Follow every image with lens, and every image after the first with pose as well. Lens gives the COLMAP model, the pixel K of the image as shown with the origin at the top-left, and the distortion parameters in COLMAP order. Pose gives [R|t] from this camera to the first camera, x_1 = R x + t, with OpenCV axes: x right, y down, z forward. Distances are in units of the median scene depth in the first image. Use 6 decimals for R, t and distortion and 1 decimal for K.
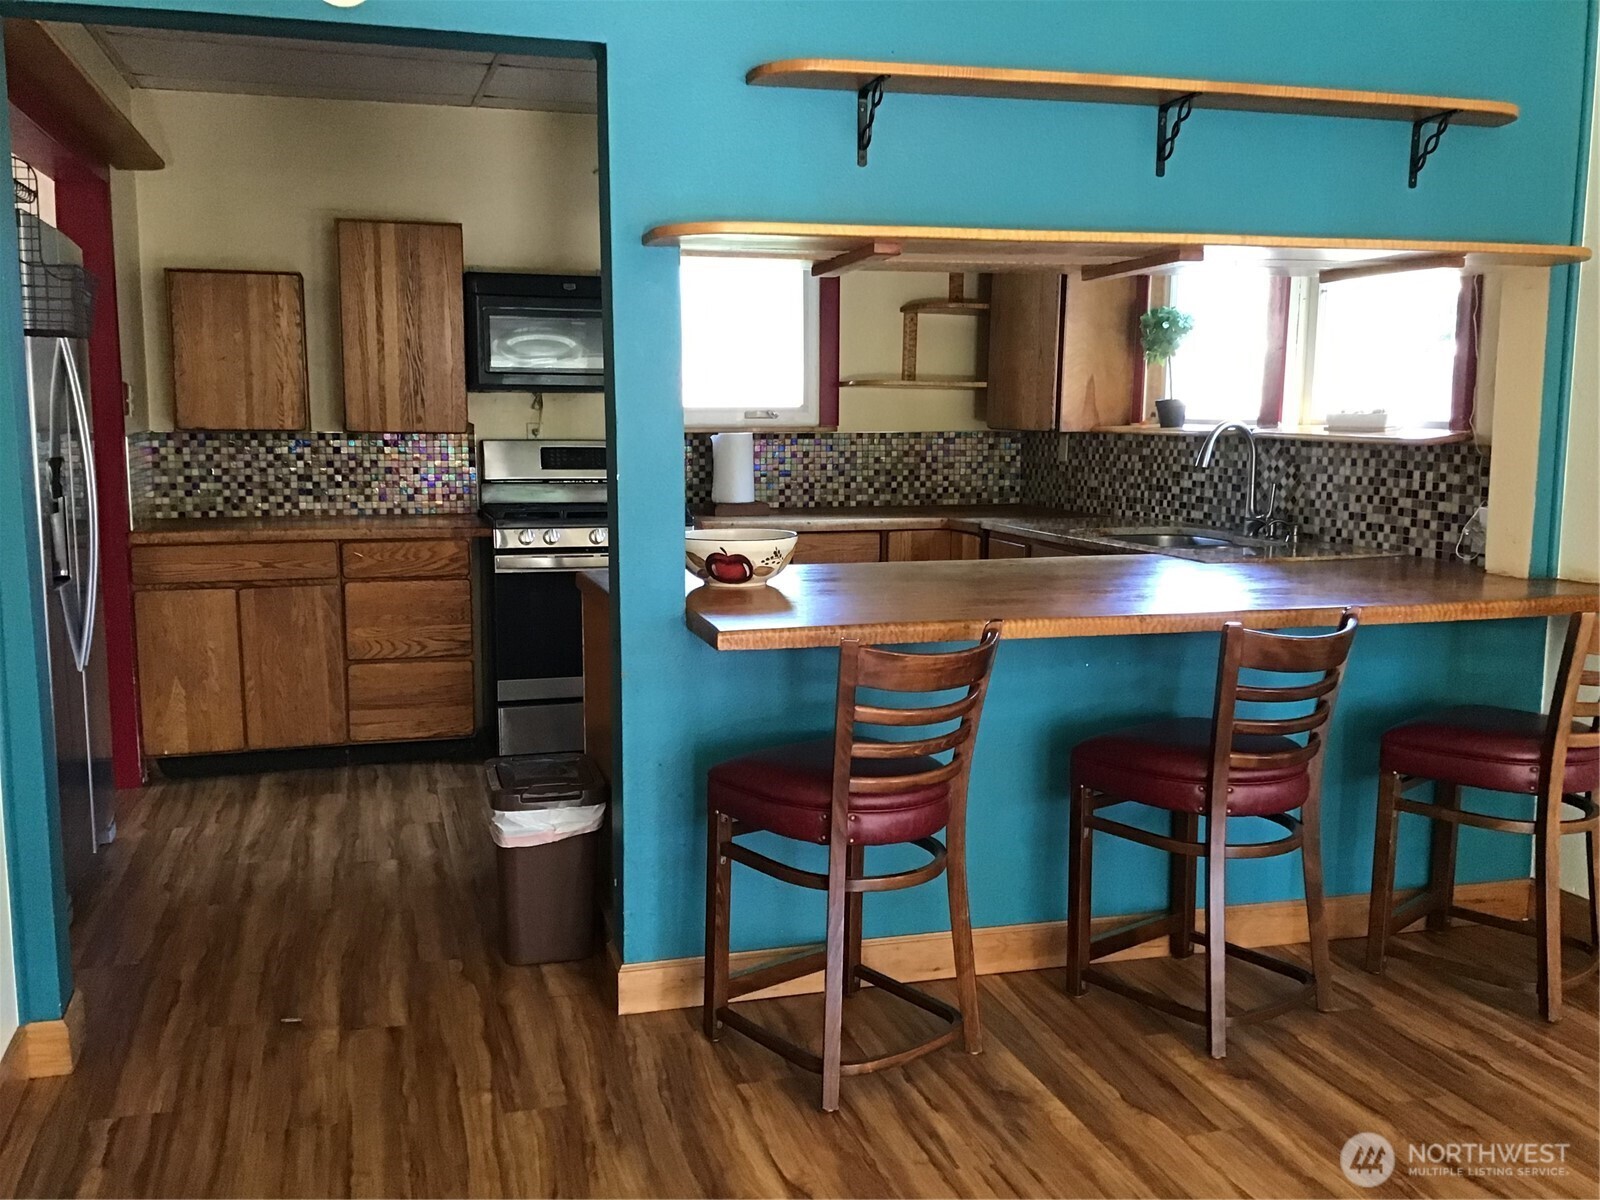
lens RADIAL K [[1428.4, 0, 800.0], [0, 1428.4, 600.0], [0, 0, 1]] dist [0.106324, -0.211481]
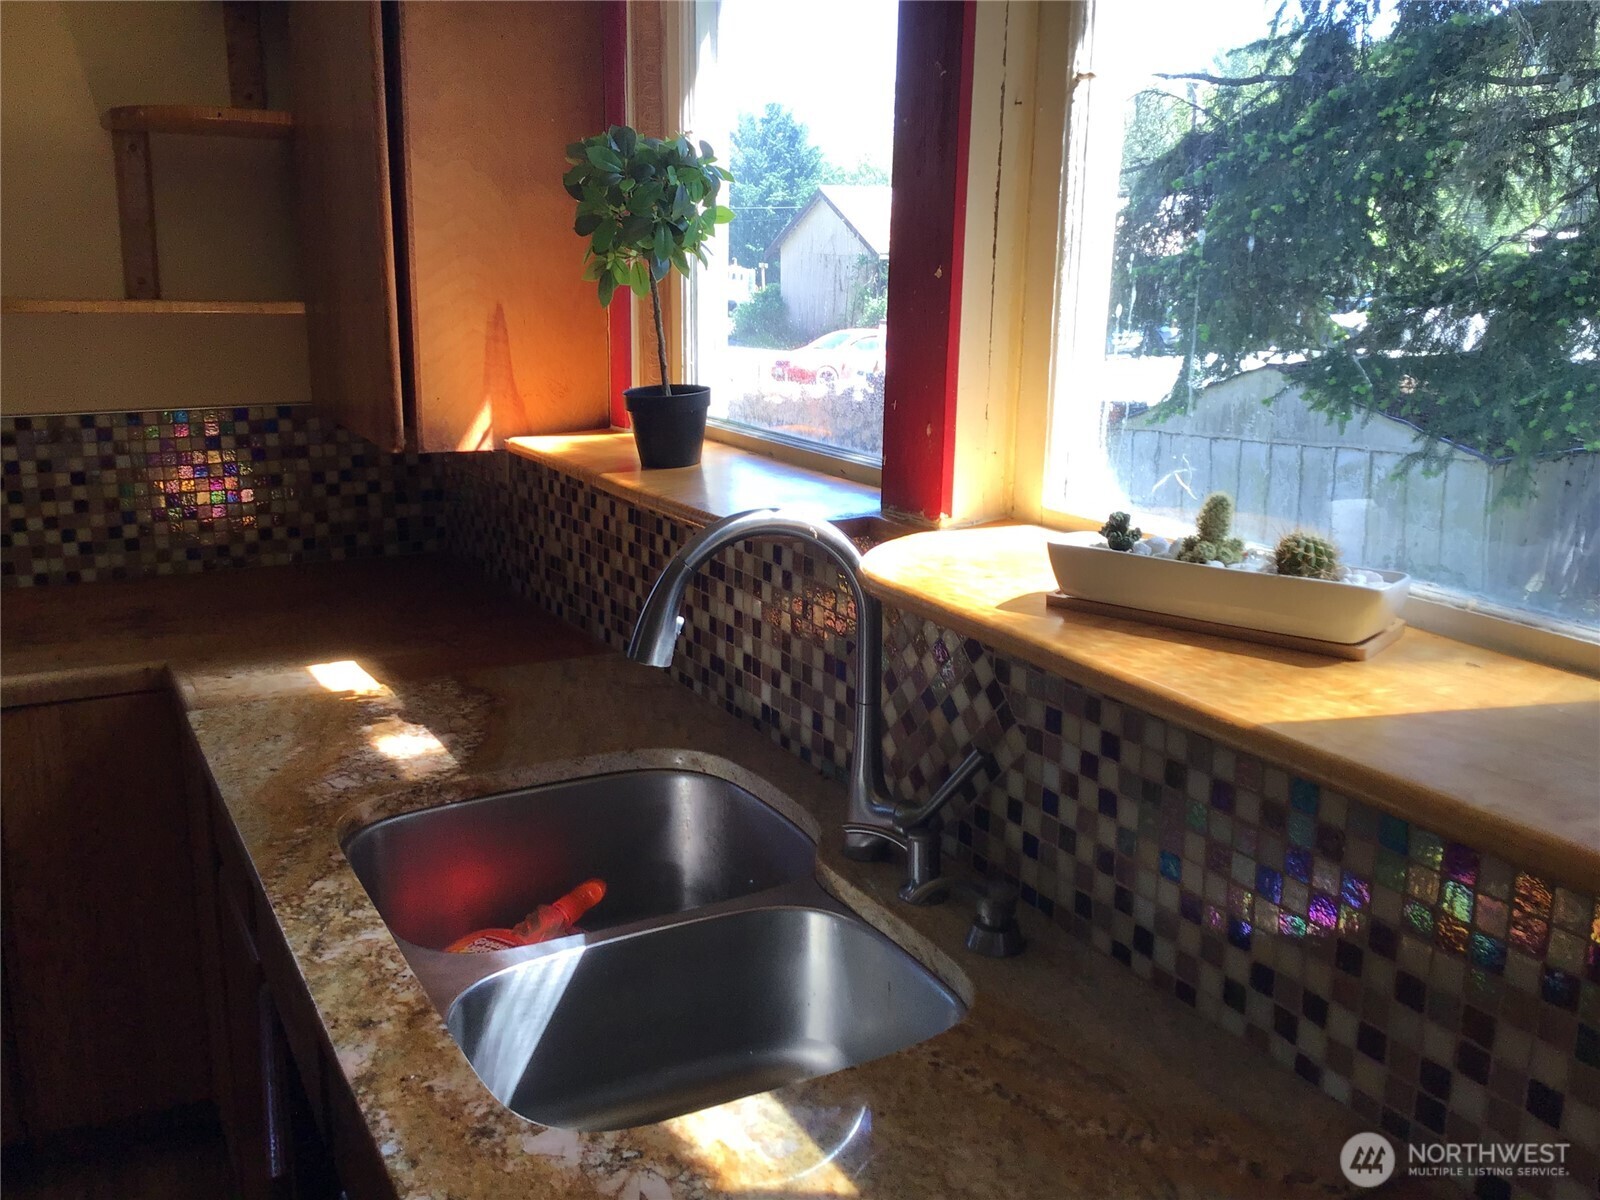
lens RADIAL K [[1462.1, 0, 800.0], [0, 1462.1, 600.0], [0, 0, 1]] dist [0.123634, -0.232442]
pose [[0.979312, -0.042589, 0.197825, 0.224630], [0.022572, 0.994491, 0.102360, -0.129865], [-0.201094, -0.095777, 0.974878, 0.656038]]
